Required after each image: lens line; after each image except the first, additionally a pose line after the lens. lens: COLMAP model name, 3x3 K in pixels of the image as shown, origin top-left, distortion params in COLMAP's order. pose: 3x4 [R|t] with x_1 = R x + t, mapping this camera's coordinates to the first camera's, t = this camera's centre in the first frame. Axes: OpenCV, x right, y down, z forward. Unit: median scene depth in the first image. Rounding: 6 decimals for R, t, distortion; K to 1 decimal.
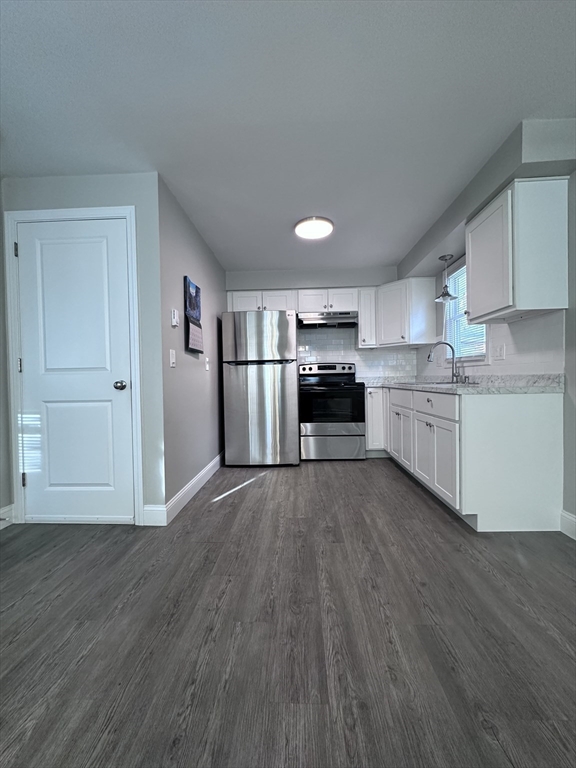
lens RADIAL K [[307.3, 0, 288.0], [0, 307.3, 384.0], [0, 0, 1]] dist [-0.000647, -0.000023]
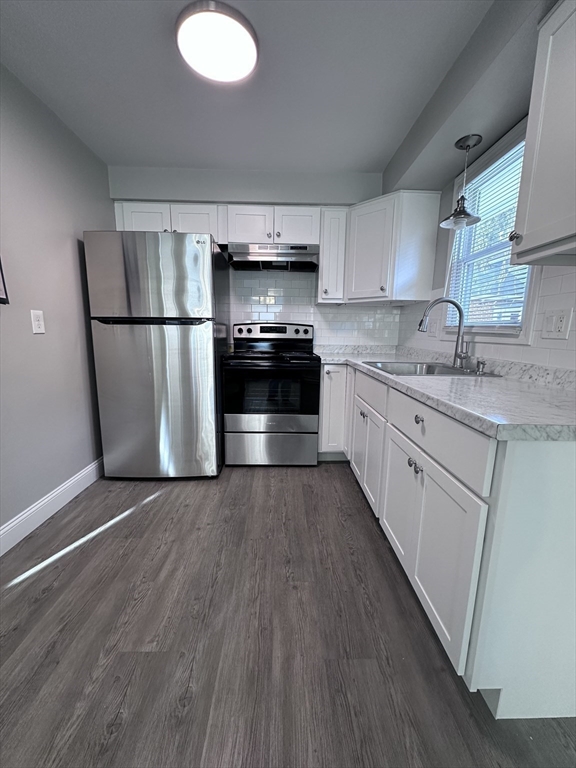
lens RADIAL K [[307.3, 0, 288.0], [0, 307.3, 384.0], [0, 0, 1]] dist [-0.000647, -0.000023]
pose [[0.997707, 0.023333, 0.063526, 0.138124], [-0.032829, 0.987711, 0.152802, -0.046047], [-0.059180, -0.154537, 0.986213, 0.340229]]
